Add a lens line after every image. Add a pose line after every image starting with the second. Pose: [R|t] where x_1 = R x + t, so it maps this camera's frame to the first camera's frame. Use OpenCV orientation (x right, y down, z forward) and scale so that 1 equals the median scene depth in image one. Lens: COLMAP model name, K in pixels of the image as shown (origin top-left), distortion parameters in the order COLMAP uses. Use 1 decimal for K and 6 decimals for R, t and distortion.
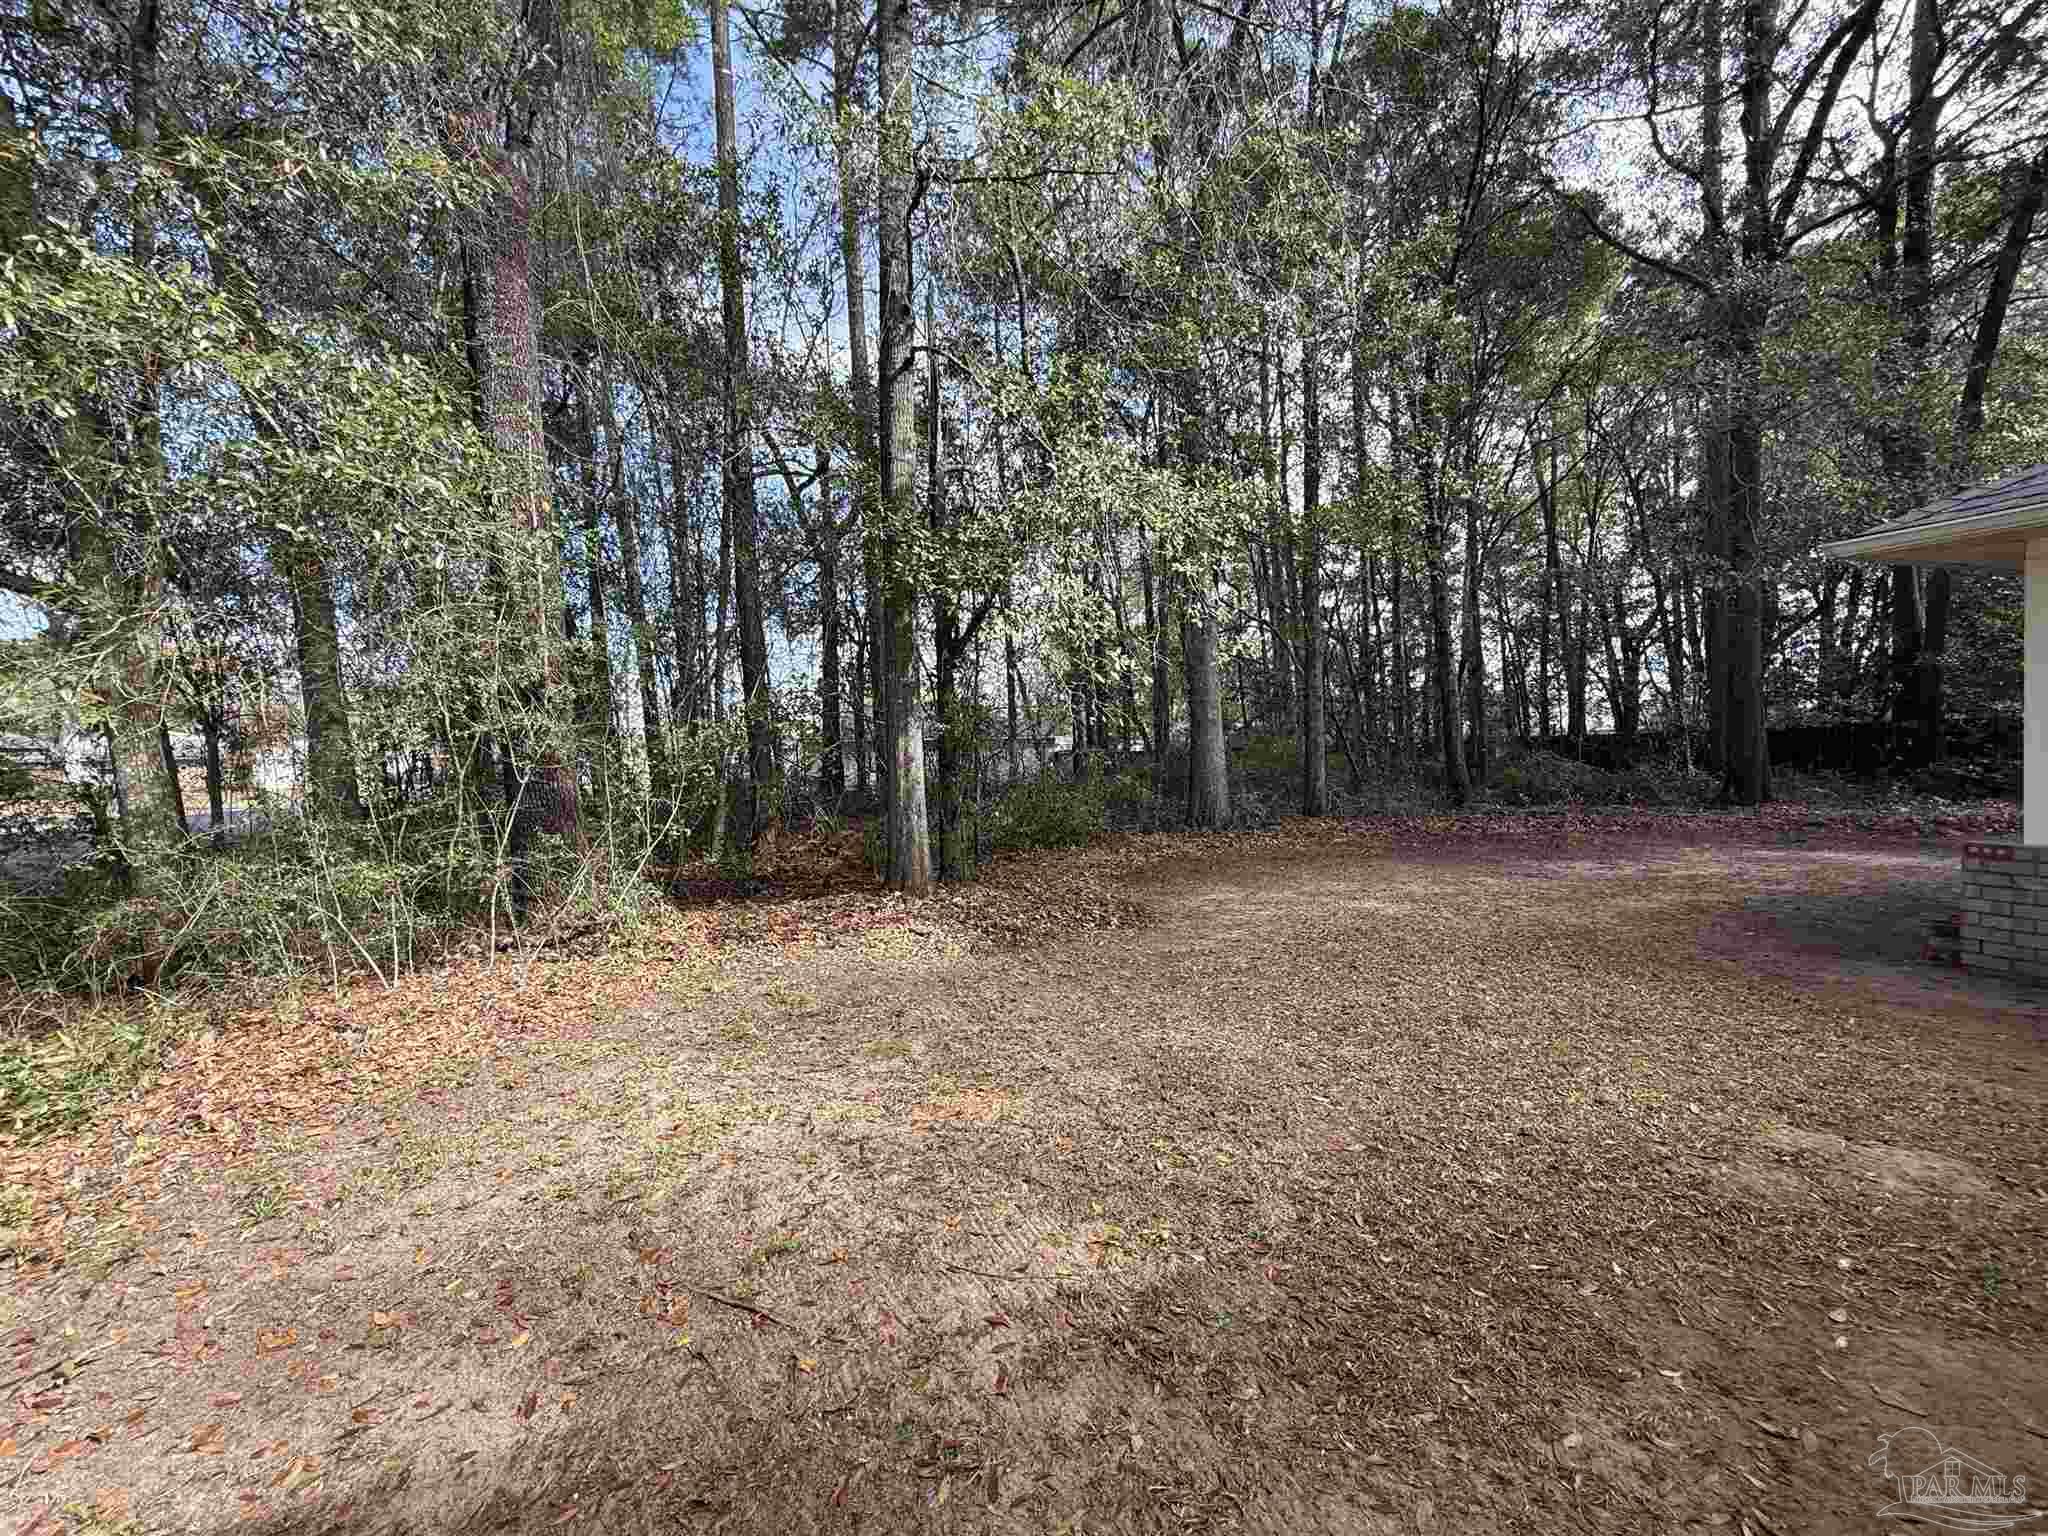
lens RADIAL K [[815.0, 0, 1022.7], [0, 815.0, 768.6], [0, 0, 1]] dist [-0.000325, -0.000217]
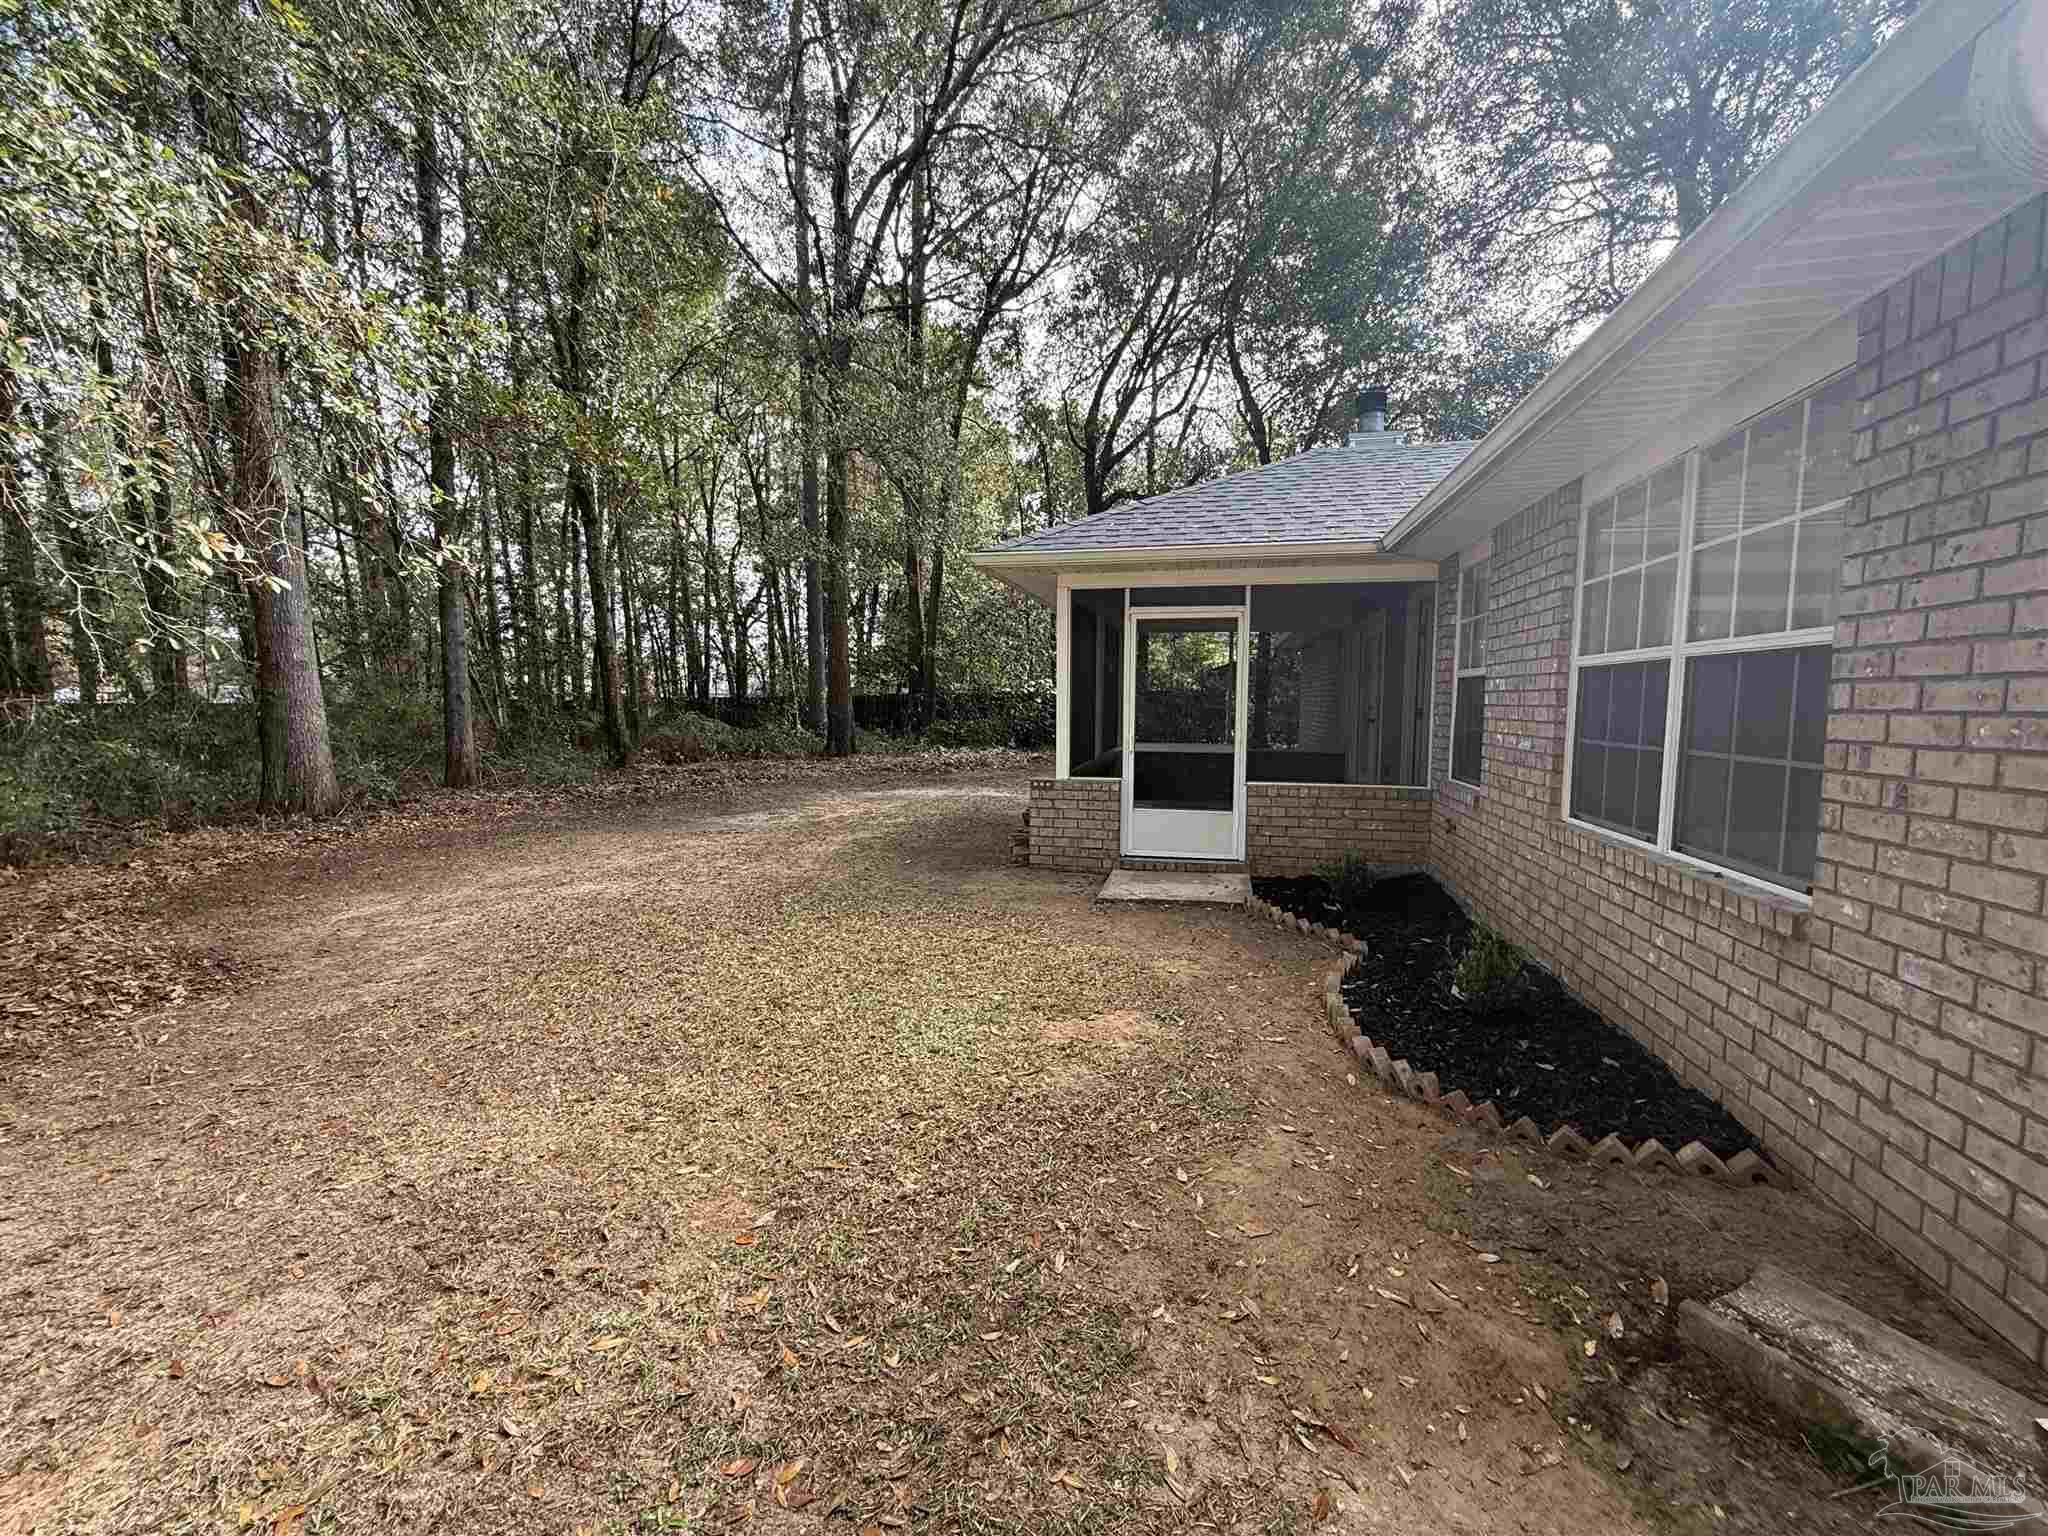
lens RADIAL K [[815.0, 0, 1026.2], [0, 815.0, 769.5], [0, 0, 1]] dist [-0.000325, -0.000217]
pose [[0.544325, -0.046277, 0.837597, -0.038022], [0.003517, 0.998594, 0.052886, -0.002324], [-0.838867, -0.025841, 0.543722, 0.159317]]
